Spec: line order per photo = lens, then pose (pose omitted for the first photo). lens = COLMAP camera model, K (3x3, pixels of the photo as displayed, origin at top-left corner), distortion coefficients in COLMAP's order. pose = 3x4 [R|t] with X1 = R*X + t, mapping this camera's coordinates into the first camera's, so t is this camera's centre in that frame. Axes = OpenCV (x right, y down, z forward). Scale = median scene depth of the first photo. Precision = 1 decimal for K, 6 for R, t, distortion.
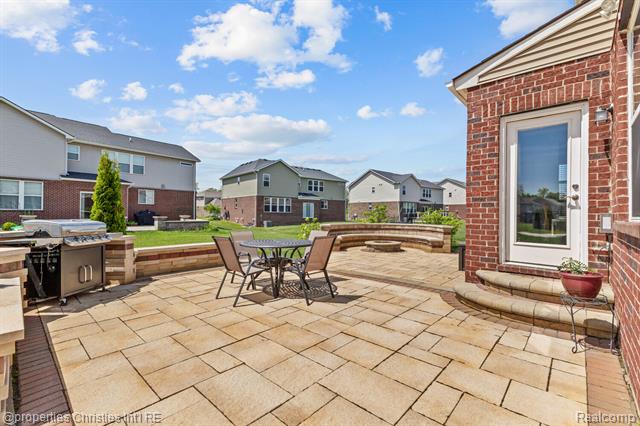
lens RADIAL K [[279.2, 0, 319.5], [0, 279.2, 207.1], [0, 0, 1]] dist [0.008285, -0.001947]
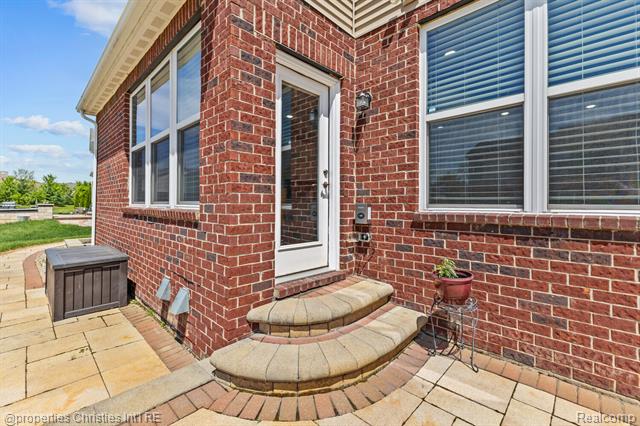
lens RADIAL K [[279.2, 0, 325.6], [0, 279.2, 201.0], [0, 0, 1]] dist [0.008285, -0.001947]
pose [[0.013767, -0.003418, 0.999899, 0.012464], [-0.027364, 0.999618, 0.003794, 0.003616], [-0.999531, -0.027413, 0.013668, 0.283944]]
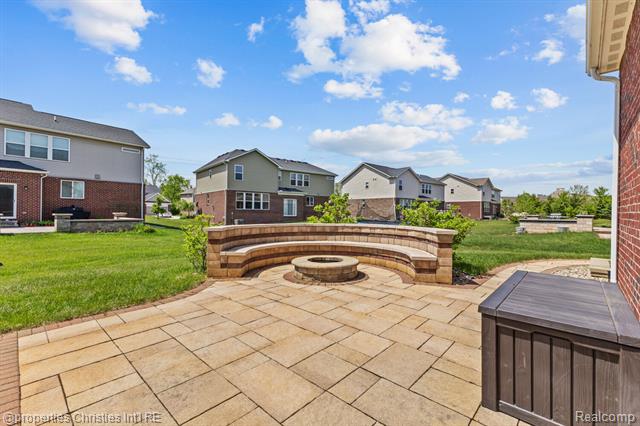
lens RADIAL K [[279.2, 0, 316.7], [0, 279.2, 210.6], [0, 0, 1]] dist [0.008285, -0.001947]
pose [[0.999910, 0.000169, -0.013392, 0.181188], [0.000084, 0.999821, 0.018913, 0.017318], [0.013392, -0.018912, 0.999731, 0.387046]]
